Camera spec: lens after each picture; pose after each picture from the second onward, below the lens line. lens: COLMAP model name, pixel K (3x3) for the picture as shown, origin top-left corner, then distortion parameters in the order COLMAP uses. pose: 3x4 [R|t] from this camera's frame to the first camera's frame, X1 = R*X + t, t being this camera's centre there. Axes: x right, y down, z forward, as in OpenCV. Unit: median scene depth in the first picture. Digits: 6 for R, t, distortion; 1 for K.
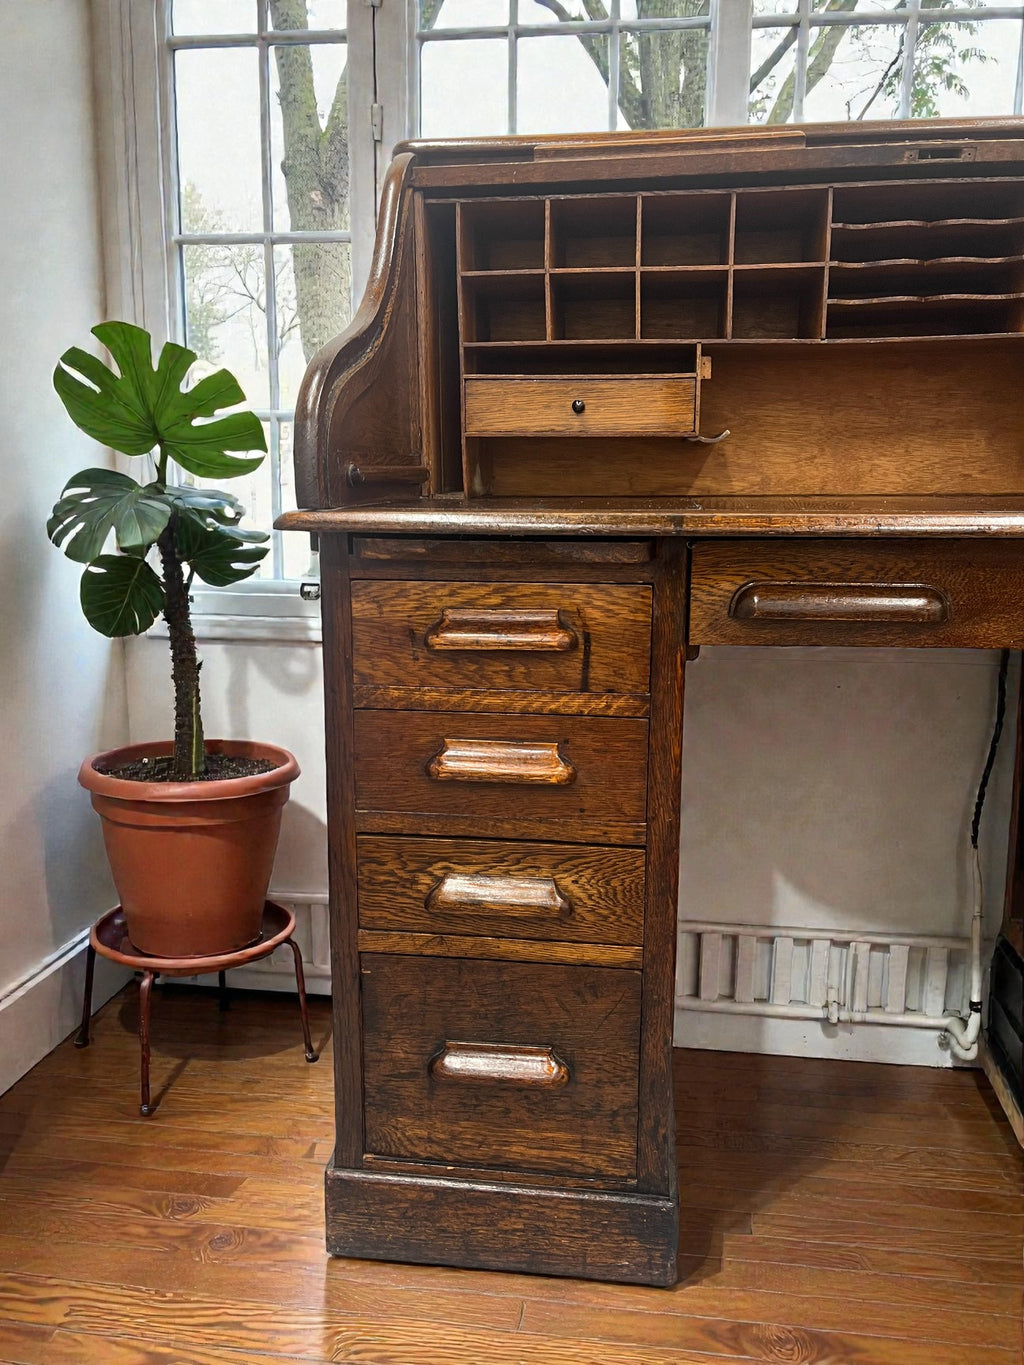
lens RADIAL K [[1044.1, 0, 505.1], [0, 1044.1, 676.3], [0, 0, 1]] dist [0.063754, -0.072994]
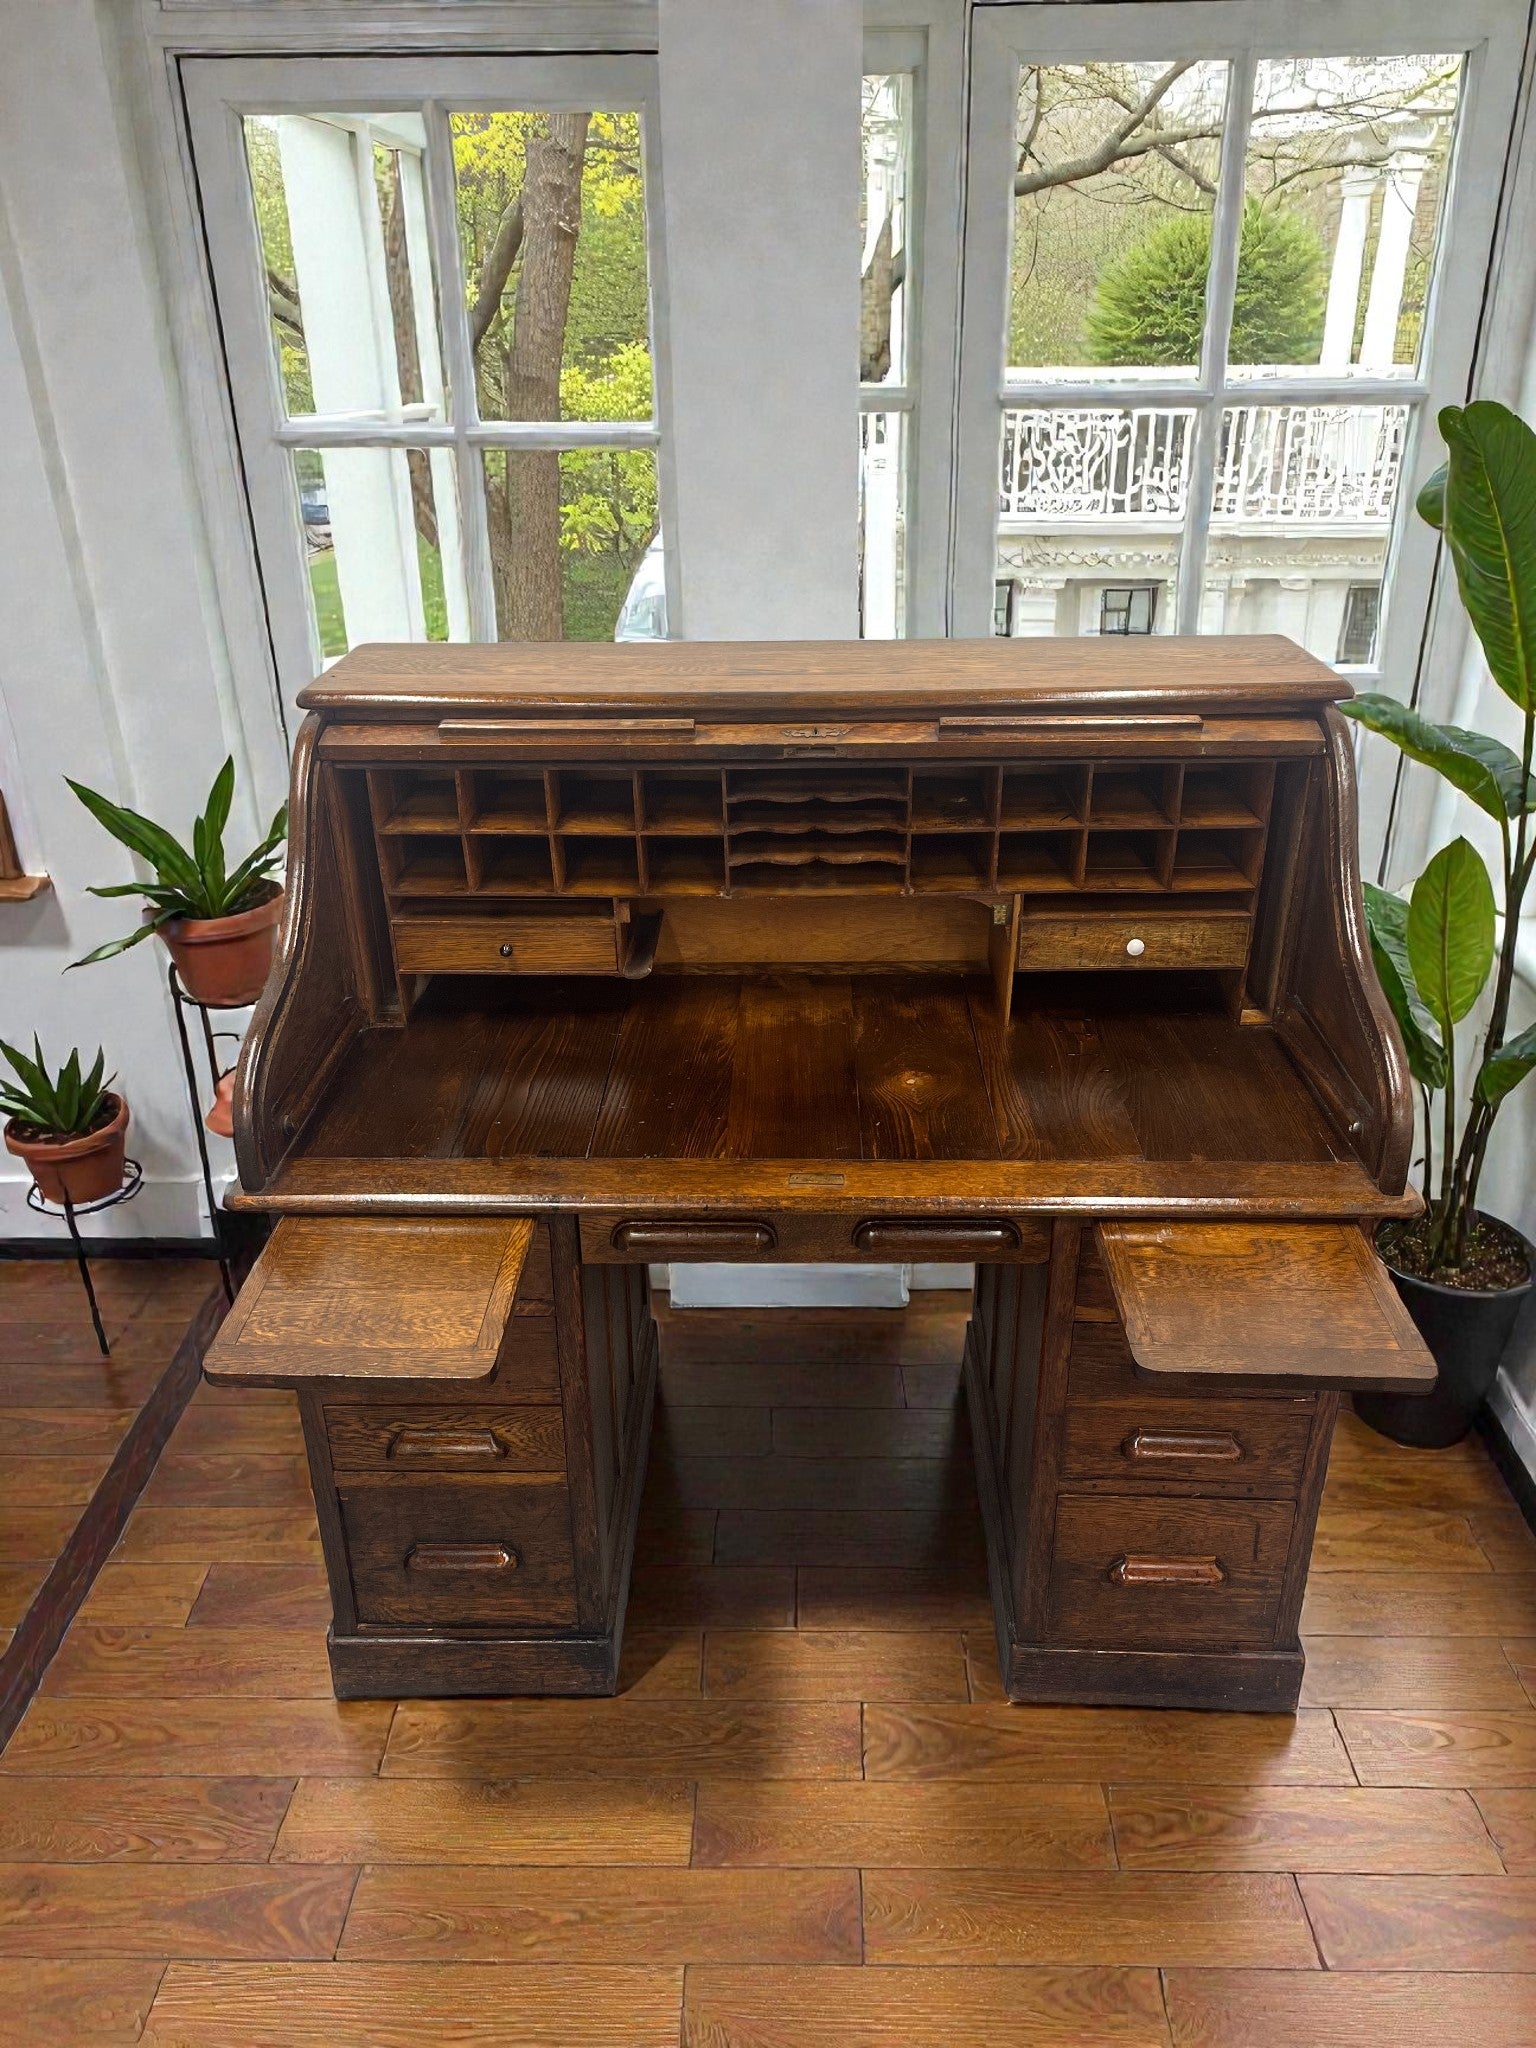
lens RADIAL K [[1566.6, 0, 758.2], [0, 1566.6, 1042.9], [0, 0, 1]] dist [0.063754, -0.072994]
pose [[0.993619, -0.059359, 0.095907, 0.201426], [0.033148, 0.966443, 0.254733, -0.684254], [-0.107809, -0.249929, 0.962244, -0.679770]]
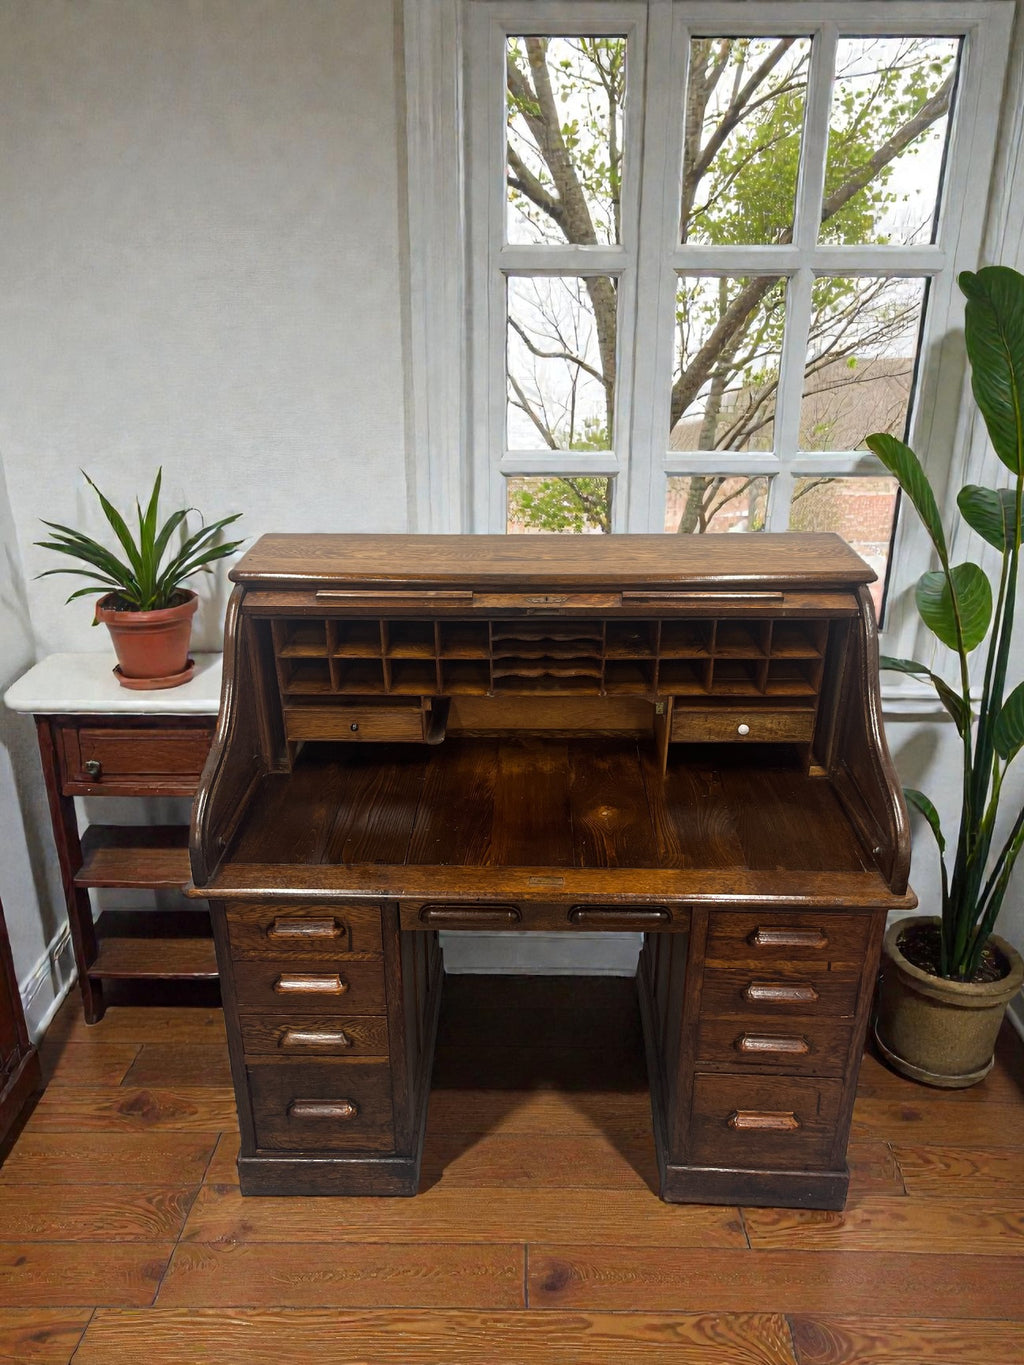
lens RADIAL K [[1044.1, 0, 503.9], [0, 1044.1, 693.3], [0, 0, 1]] dist [0.063754, -0.072994]
pose [[0.994046, -0.050098, 0.096761, 0.183202], [0.026654, 0.972854, 0.229878, -0.847606], [-0.105651, -0.225931, 0.968397, -0.789210]]
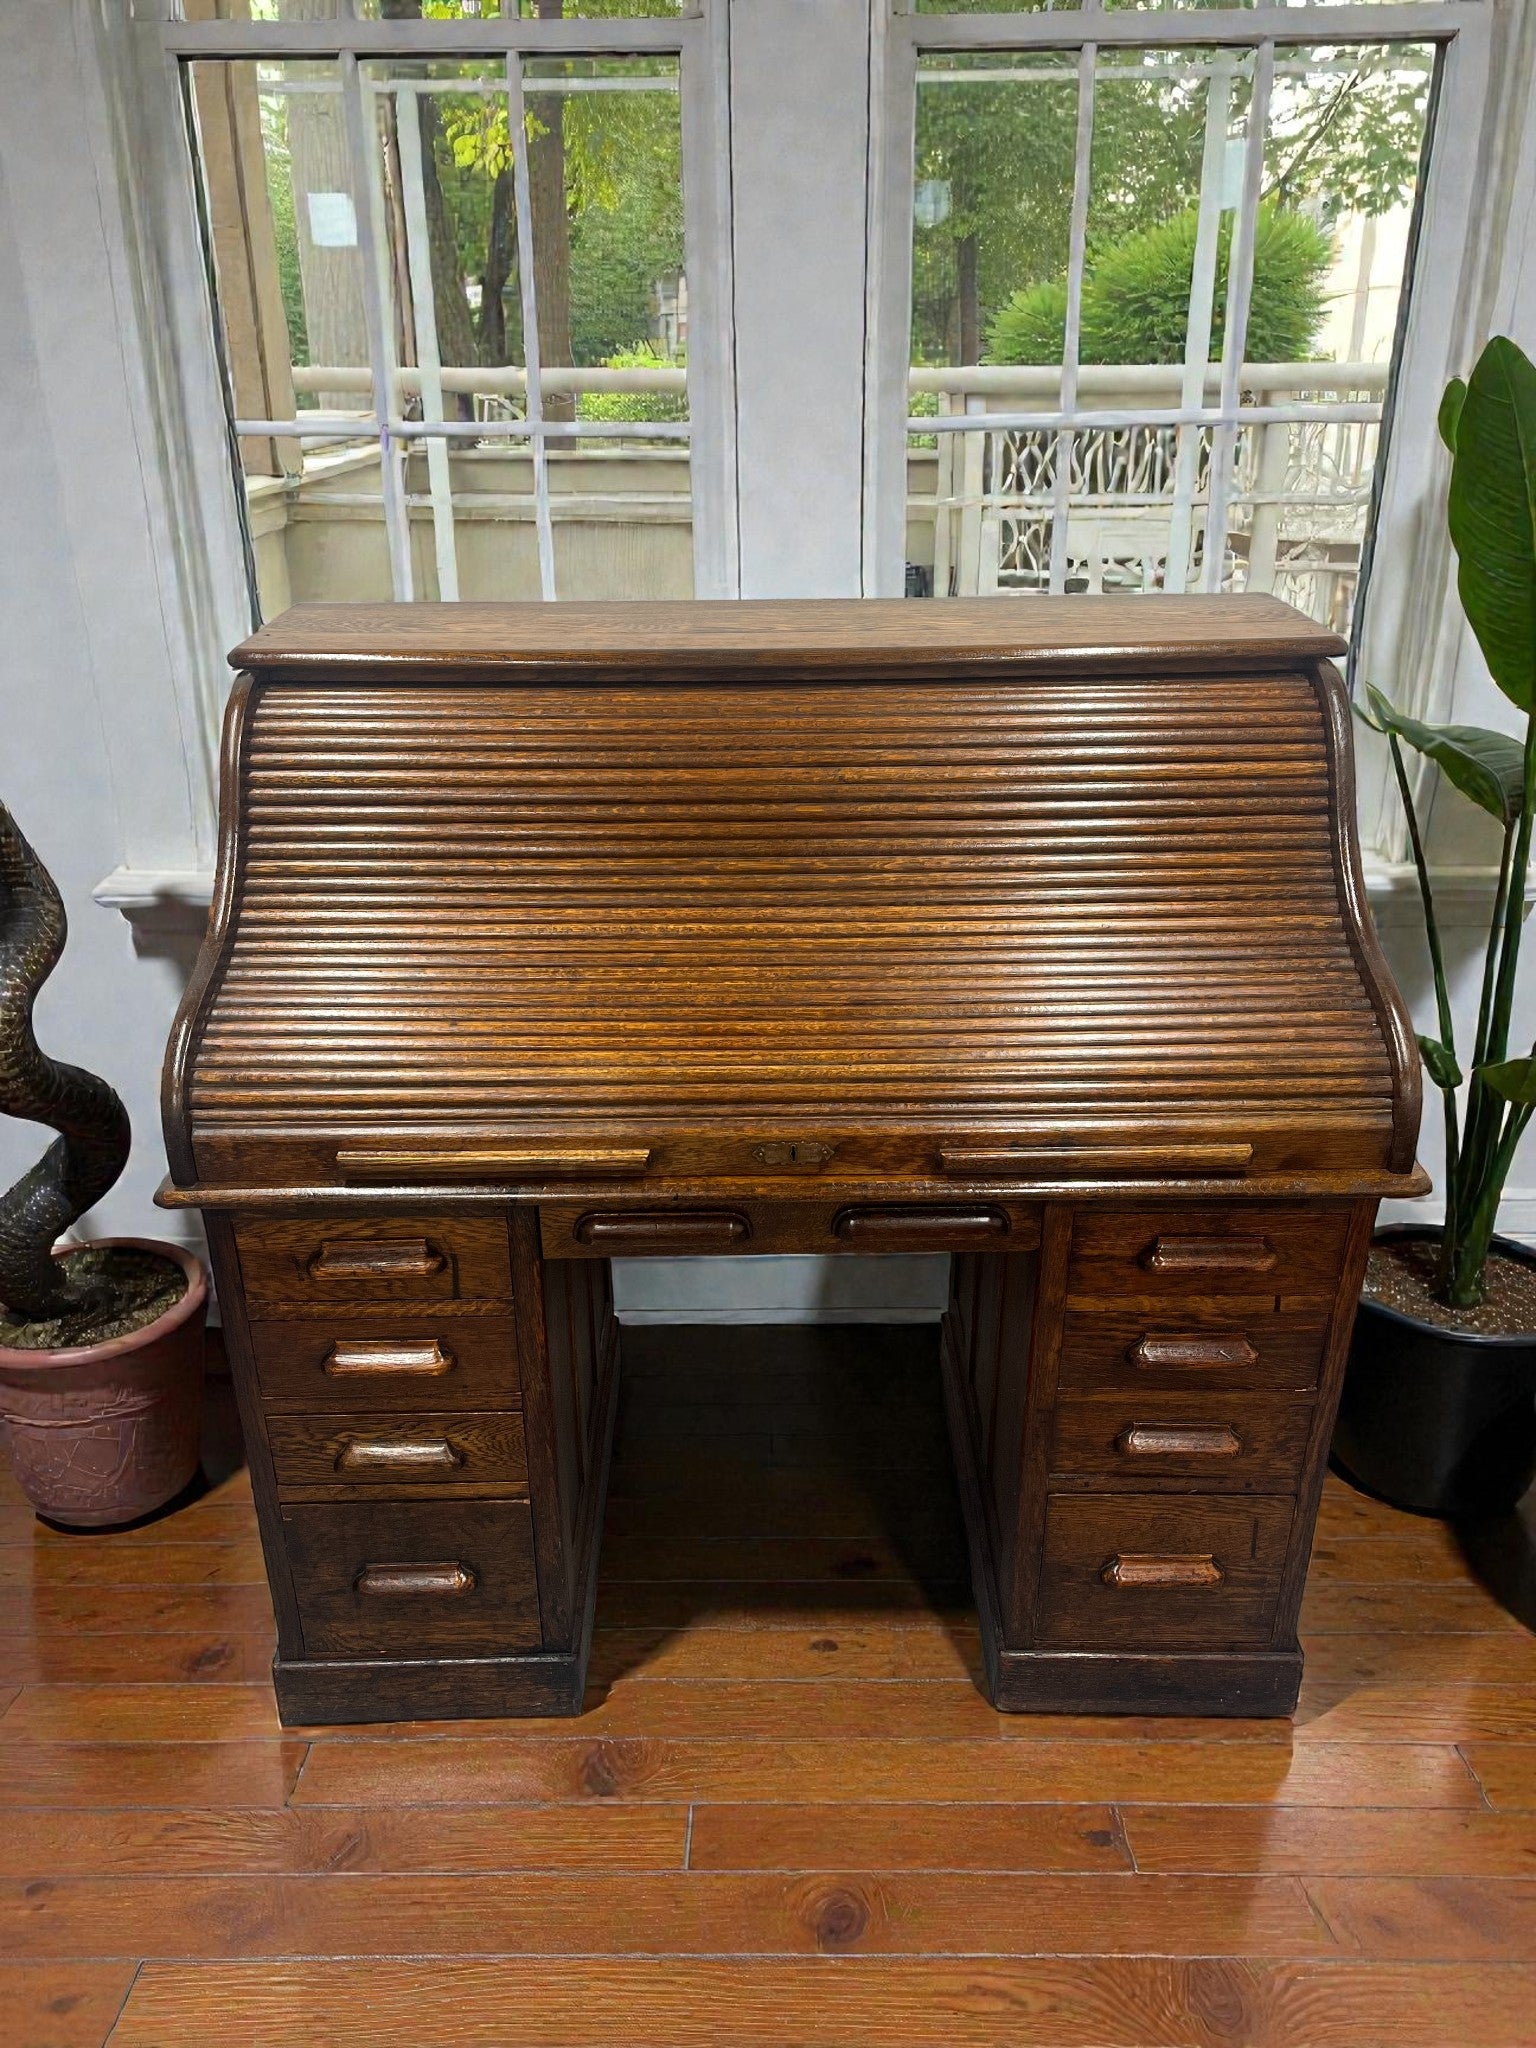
lens RADIAL K [[1566.6, 0, 765.4], [0, 1566.6, 1040.3], [0, 0, 1]] dist [0.063754, -0.072994]
pose [[0.988887, -0.070212, 0.131041, 0.190450], [0.034362, 0.965528, 0.258023, -0.642706], [-0.144640, -0.250653, 0.957211, -0.582102]]
